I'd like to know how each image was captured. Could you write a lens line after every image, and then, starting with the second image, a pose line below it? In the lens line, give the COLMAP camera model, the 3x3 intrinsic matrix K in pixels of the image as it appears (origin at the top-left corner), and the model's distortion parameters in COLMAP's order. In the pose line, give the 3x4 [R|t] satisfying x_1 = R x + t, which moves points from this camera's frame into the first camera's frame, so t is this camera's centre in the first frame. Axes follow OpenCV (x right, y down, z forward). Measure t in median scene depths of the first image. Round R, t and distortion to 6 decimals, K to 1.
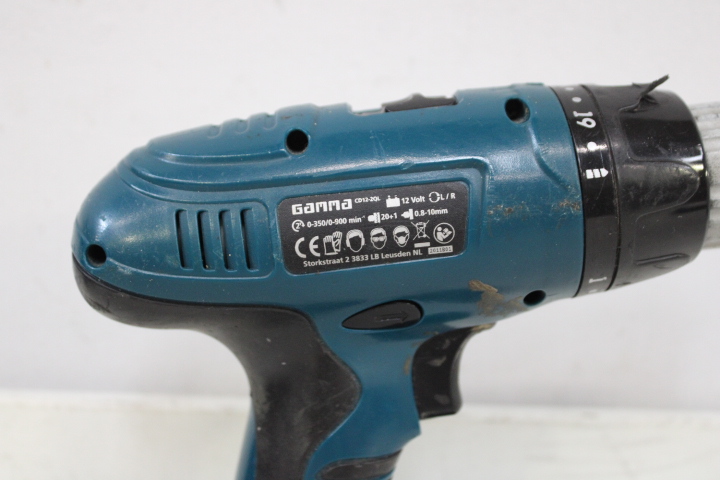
lens RADIAL K [[1024.3, 0, 360.0], [0, 1024.3, 240.0], [0, 0, 1]] dist [-0.035255, -0.022759]
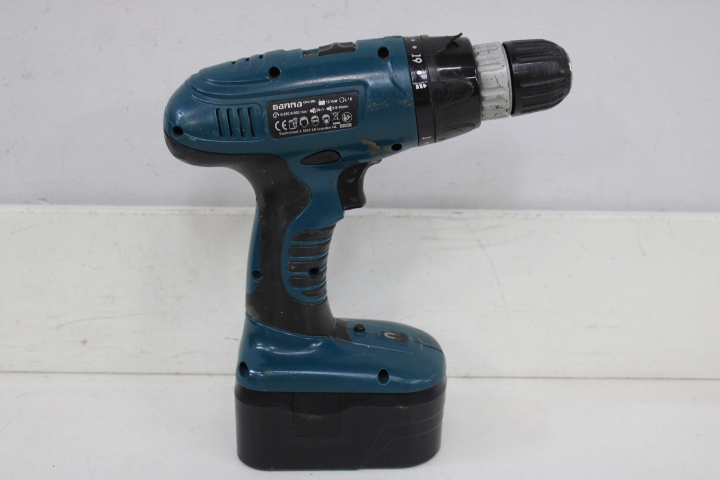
lens RADIAL K [[1024.3, 0, 360.0], [0, 1024.3, 240.0], [0, 0, 1]] dist [-0.035255, -0.022759]
pose [[0.999746, -0.021040, -0.008103, 0.117189], [0.022065, 0.986906, 0.159781, -0.089602], [0.004635, -0.159919, 0.987119, -1.048505]]
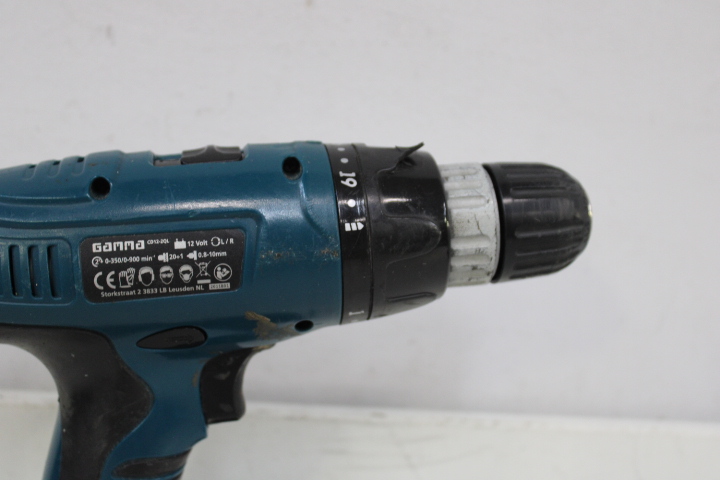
lens RADIAL K [[1024.3, 0, 360.0], [0, 1024.3, 240.0], [0, 0, 1]] dist [-0.035255, -0.022759]
pose [[0.992180, 0.037021, 0.119199, 0.094736], [-0.040615, 0.998786, 0.027865, -0.081420], [-0.118023, -0.032488, 0.992479, -0.184238]]
